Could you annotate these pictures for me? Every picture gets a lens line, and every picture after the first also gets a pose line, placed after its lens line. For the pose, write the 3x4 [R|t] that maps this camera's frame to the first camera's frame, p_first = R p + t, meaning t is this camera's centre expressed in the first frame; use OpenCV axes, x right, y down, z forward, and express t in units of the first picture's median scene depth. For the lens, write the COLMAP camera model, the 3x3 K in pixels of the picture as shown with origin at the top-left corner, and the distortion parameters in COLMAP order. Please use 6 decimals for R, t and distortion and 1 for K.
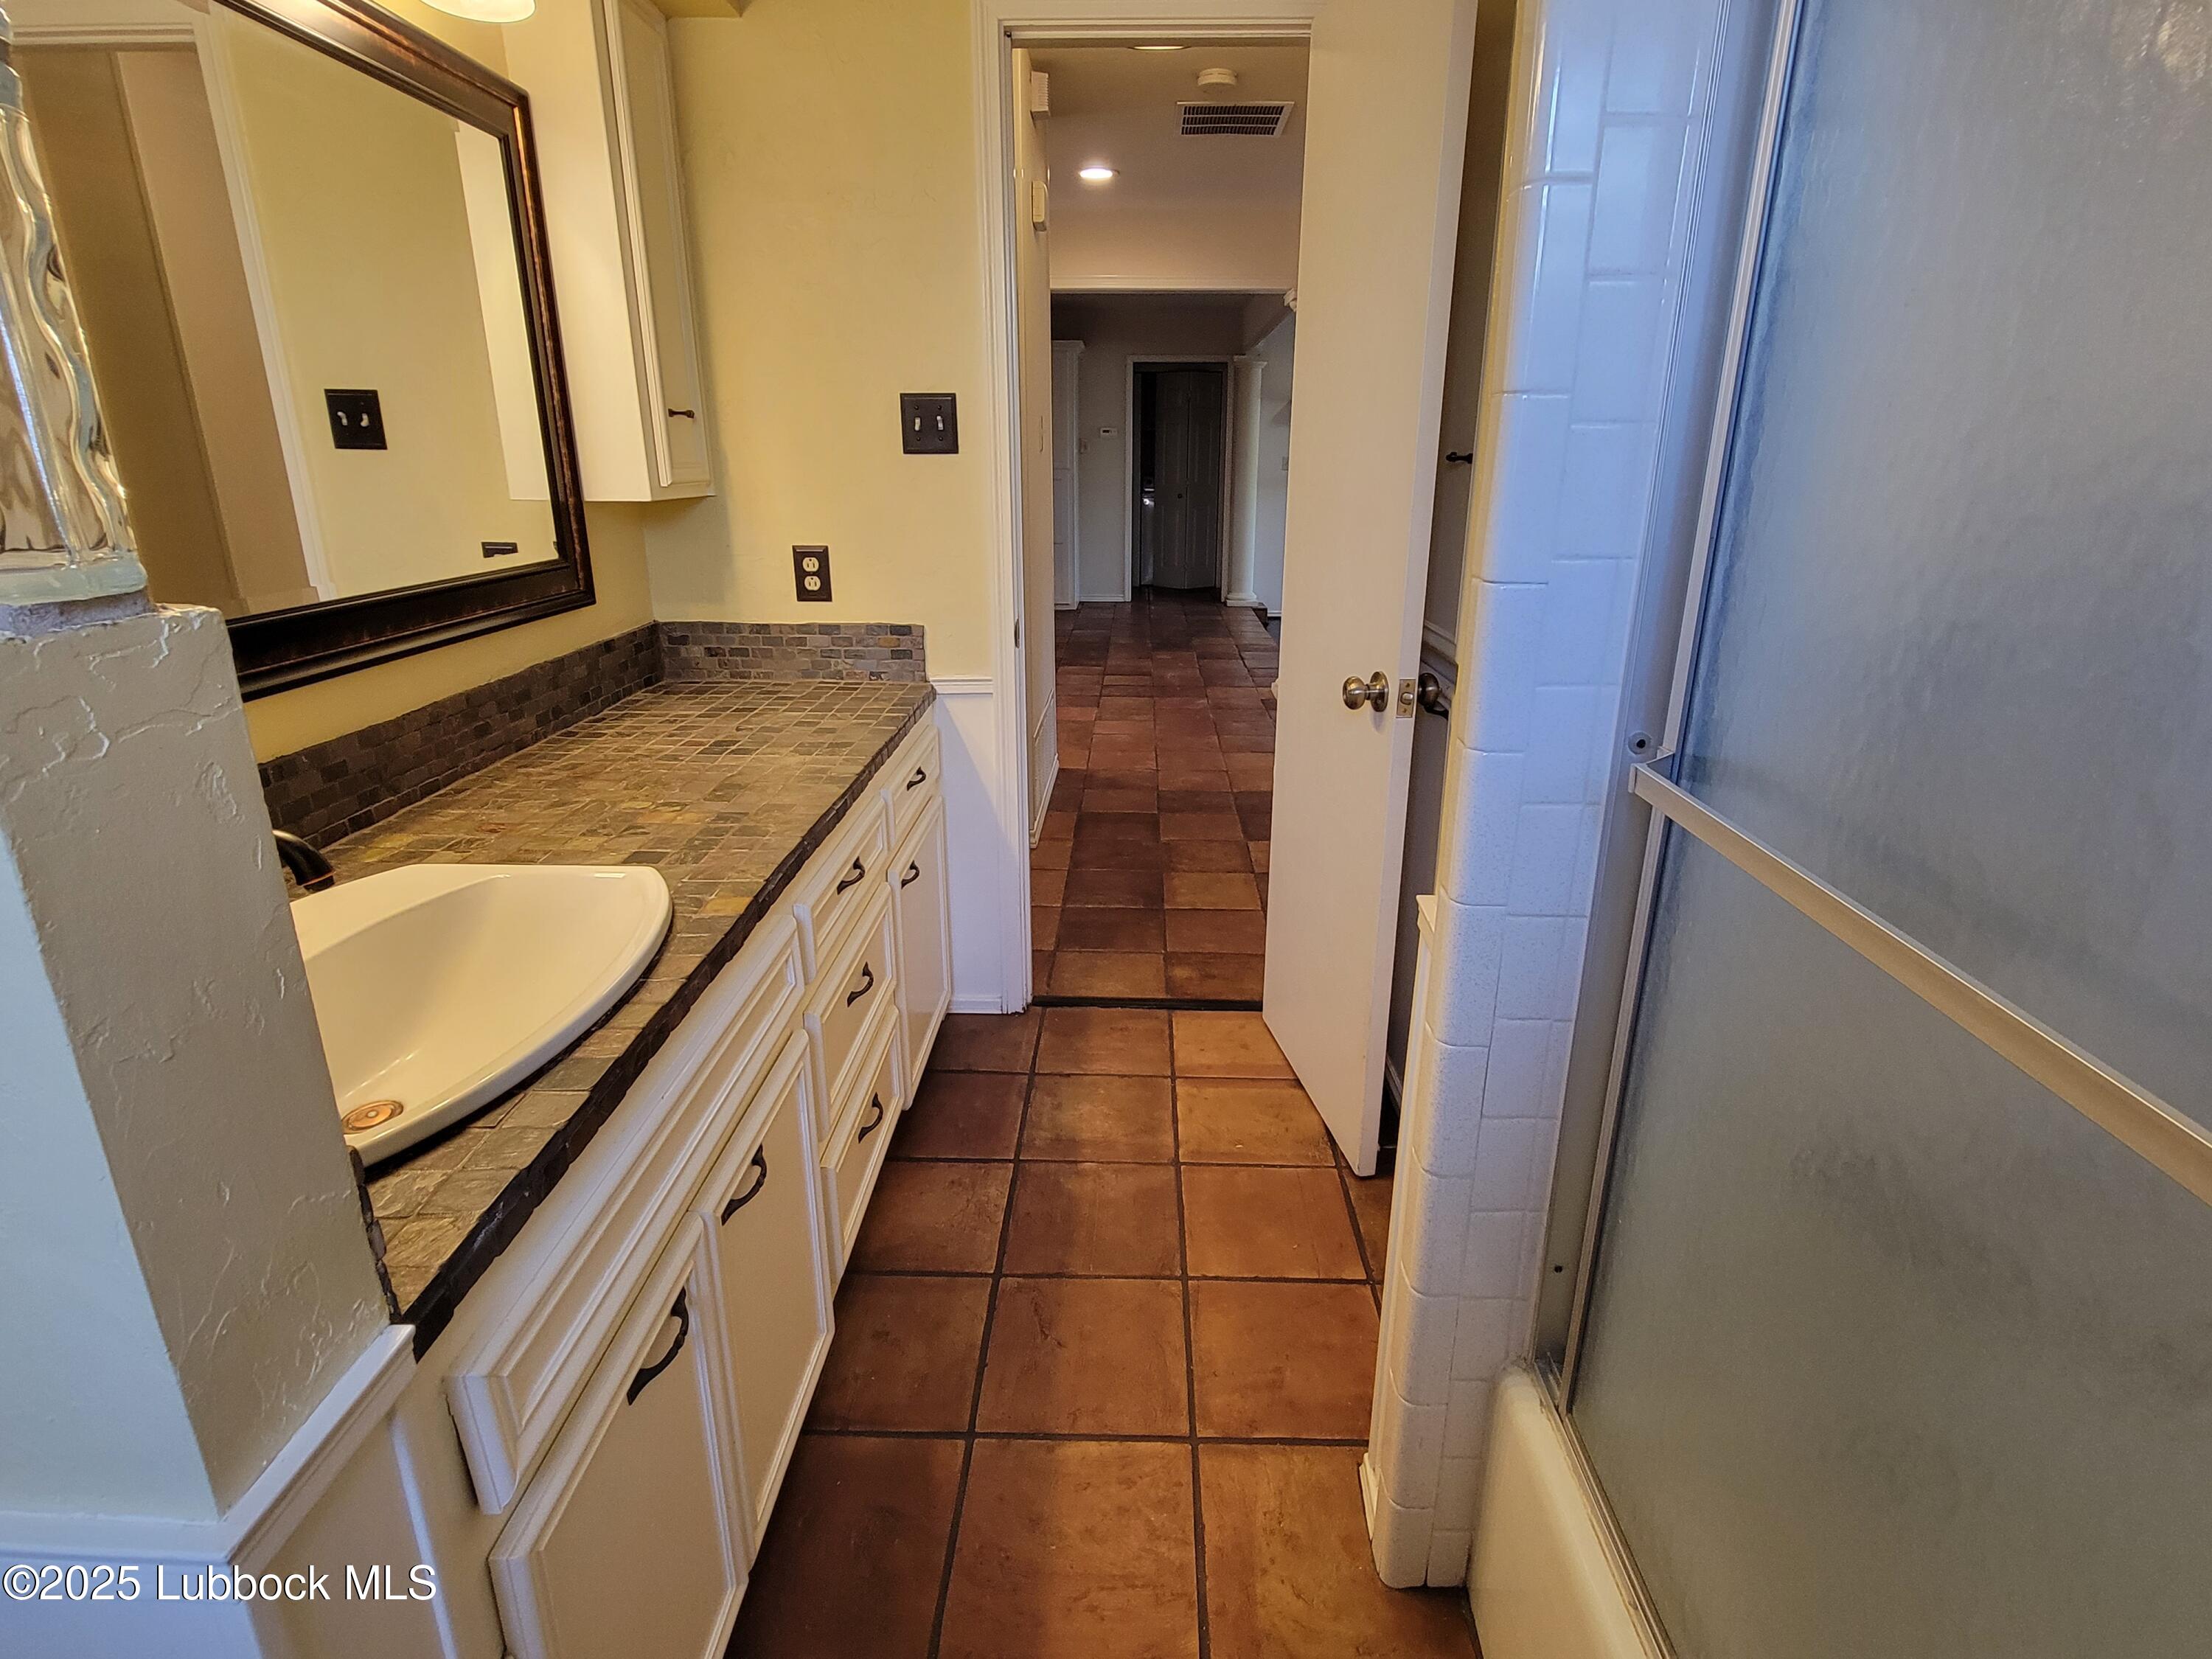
lens RADIAL K [[1436.3, 0, 1107.8], [0, 1436.3, 822.1], [0, 0, 1]] dist [-0.005187, 0.000963]
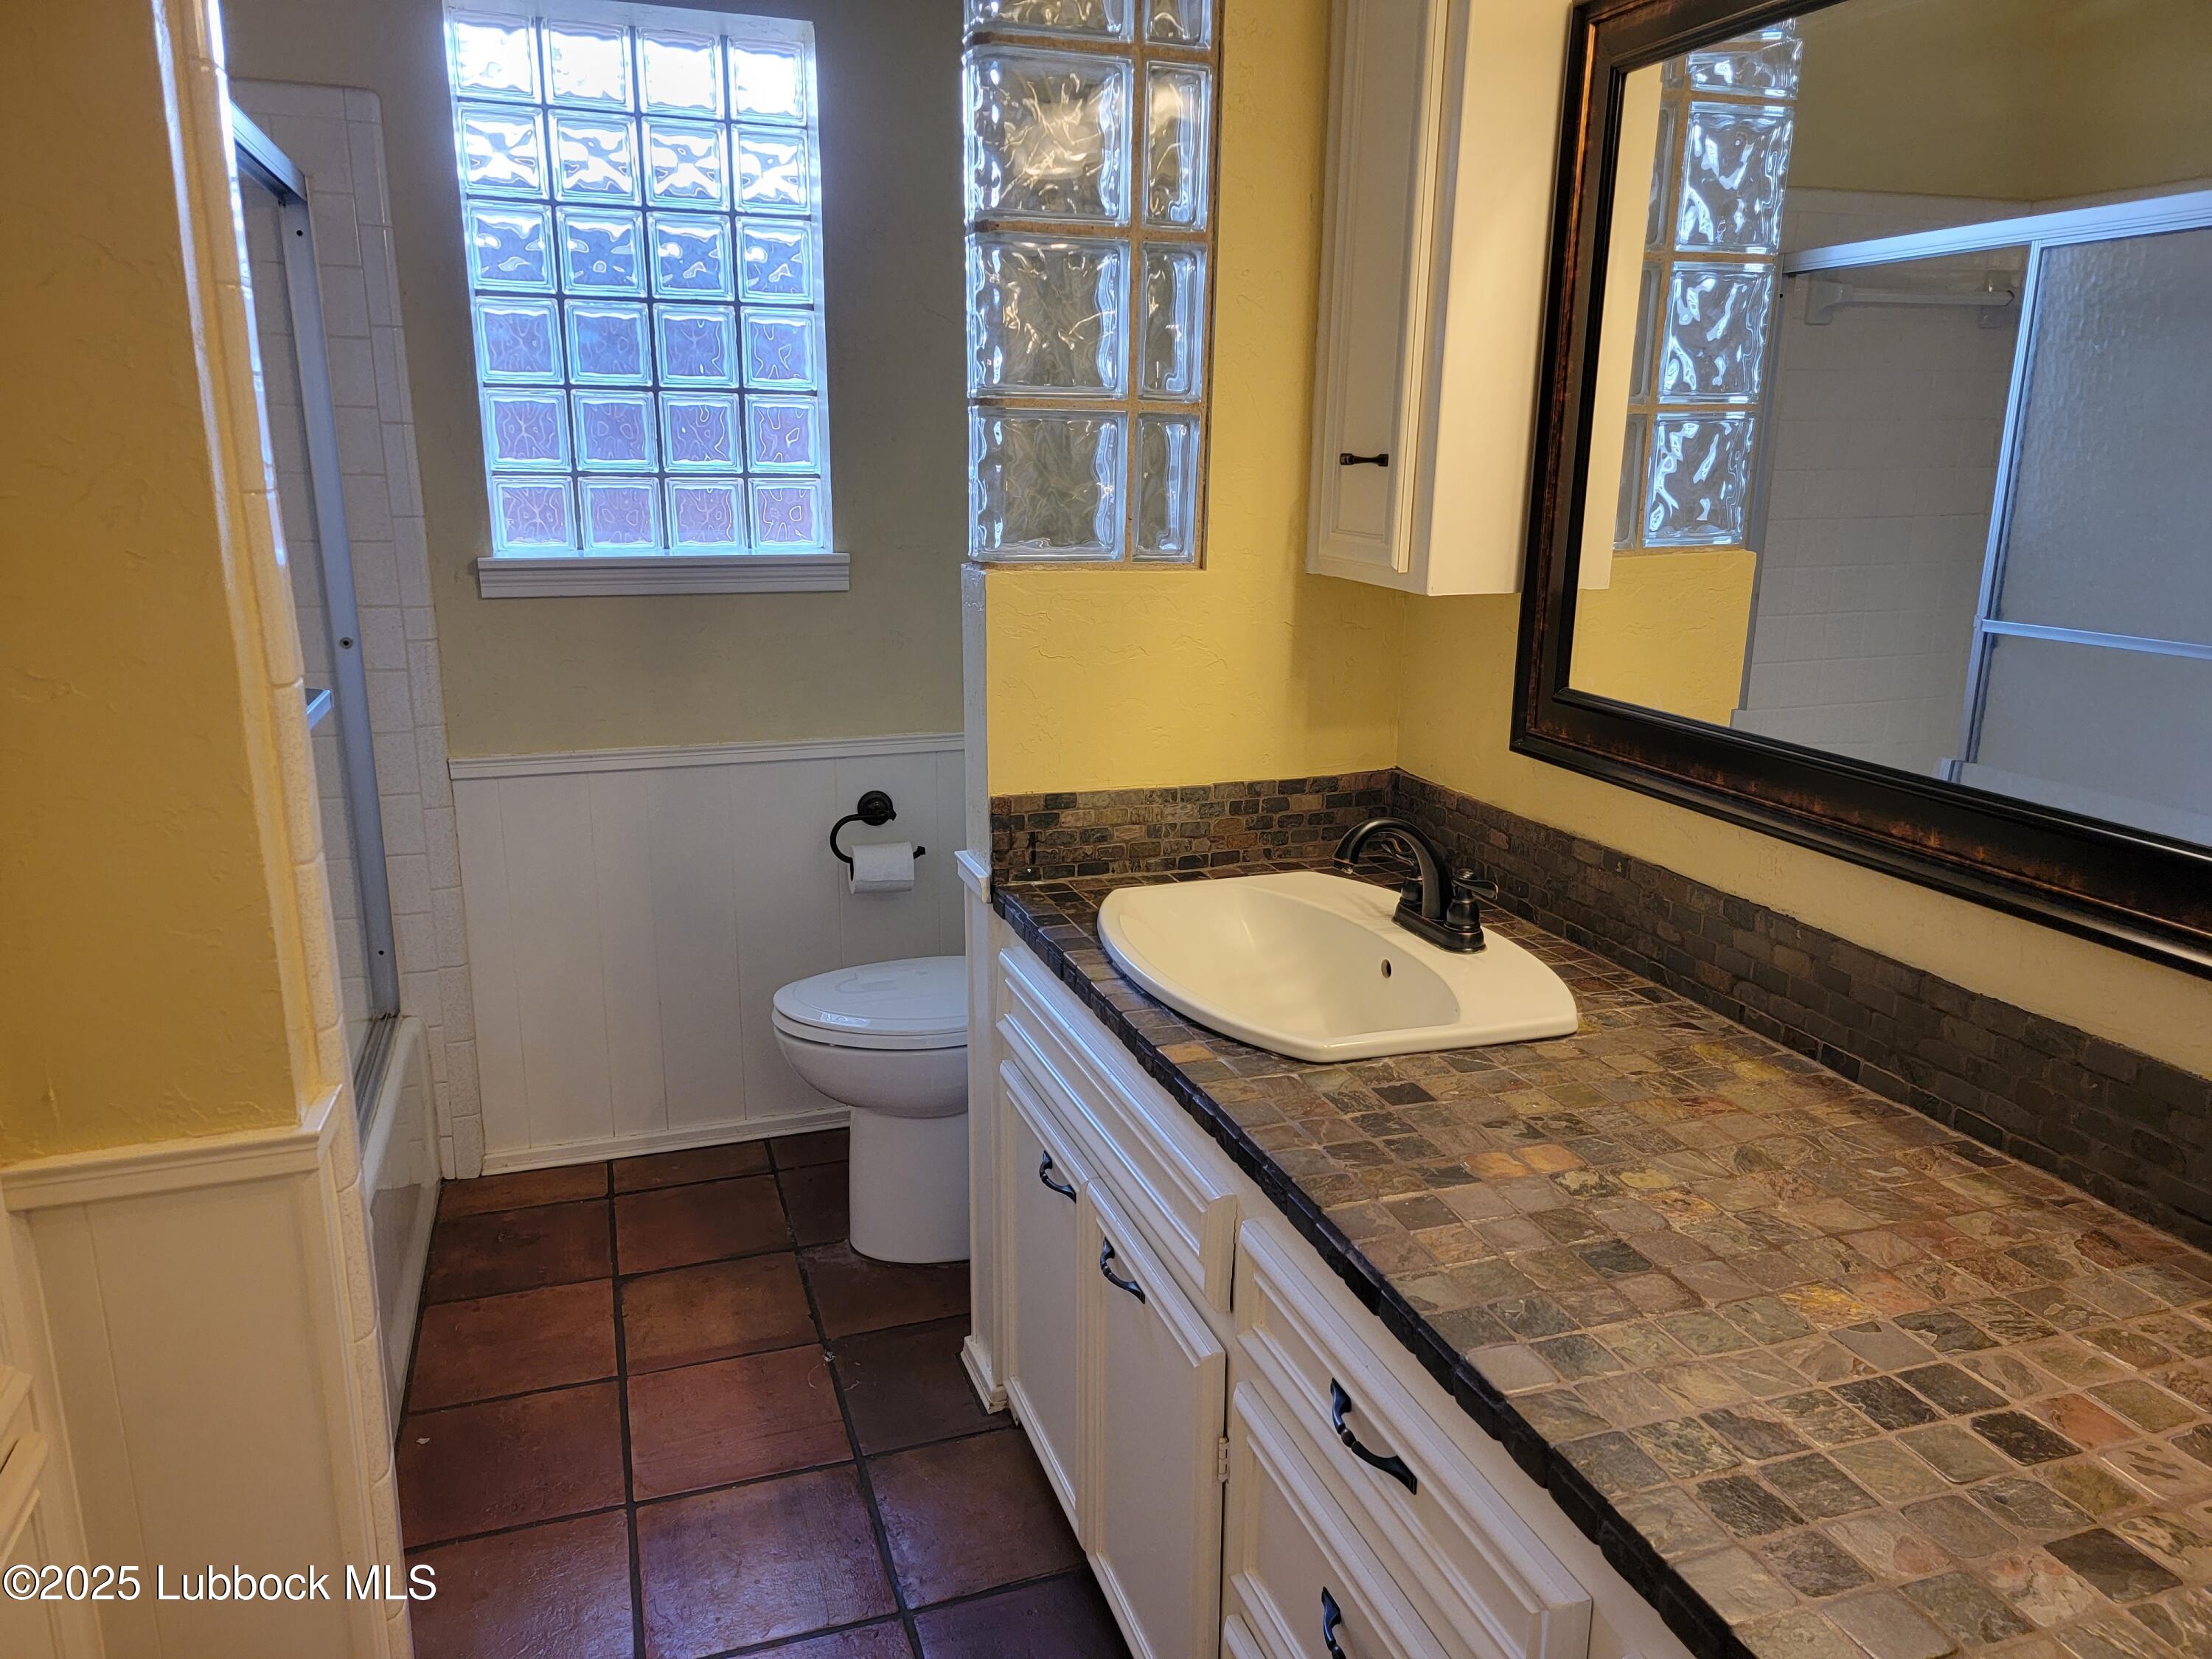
lens RADIAL K [[1531.0, 0, 1107.1], [0, 1531.0, 844.8], [0, 0, 1]] dist [0.094131, -0.069197]
pose [[-0.938753, 0.067884, -0.337839, 0.070889], [-0.106216, 0.875665, 0.471094, -0.401803], [0.327813, 0.478124, -0.814822, 1.394876]]
